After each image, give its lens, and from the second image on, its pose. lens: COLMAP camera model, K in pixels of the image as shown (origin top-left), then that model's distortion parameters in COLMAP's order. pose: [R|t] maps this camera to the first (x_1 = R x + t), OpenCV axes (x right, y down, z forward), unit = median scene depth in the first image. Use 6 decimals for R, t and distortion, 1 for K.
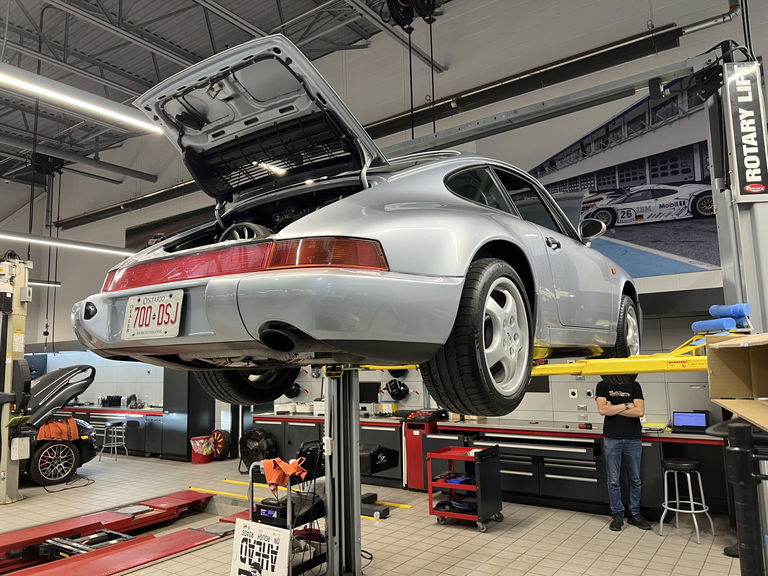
lens RADIAL K [[574.5, 0, 383.2], [0, 574.5, 309.8], [0, 0, 1]] dist [-0.050568, -0.002665]
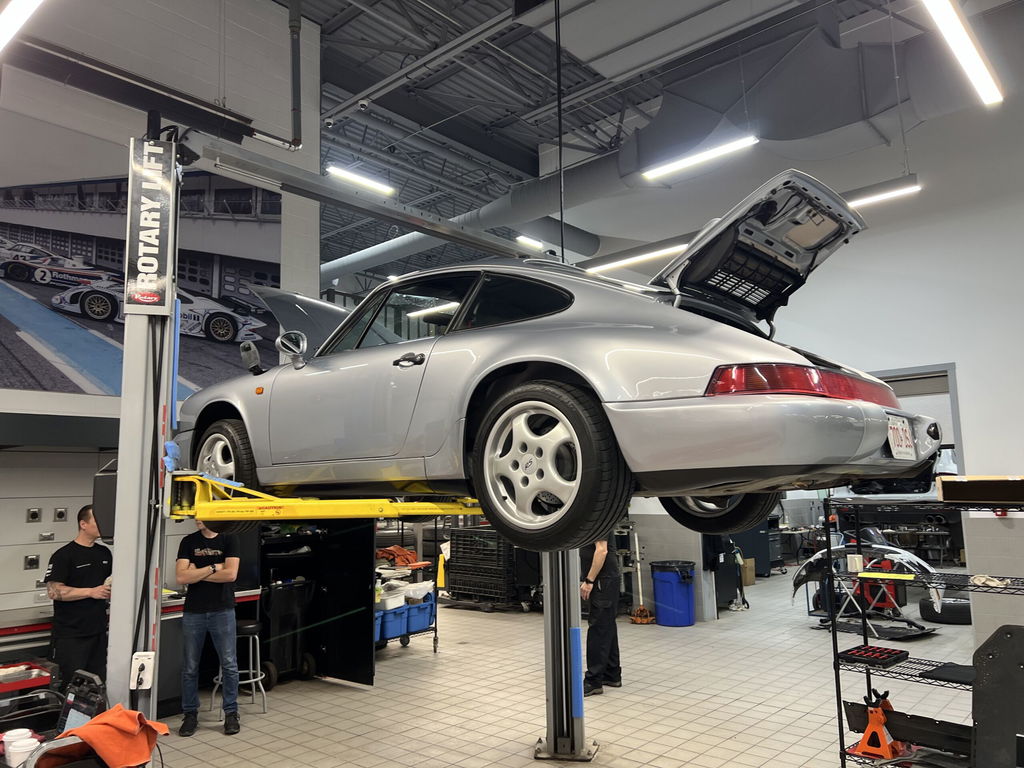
lens RADIAL K [[771.7, 0, 512.0], [0, 771.7, 384.0], [0, 0, 1]] dist [-0.000258, -0.000194]
pose [[0.111653, 0.140681, 0.983739, -0.530593], [-0.109295, 0.985662, -0.128551, 0.004844], [-0.987719, -0.093165, 0.125428, 0.379665]]
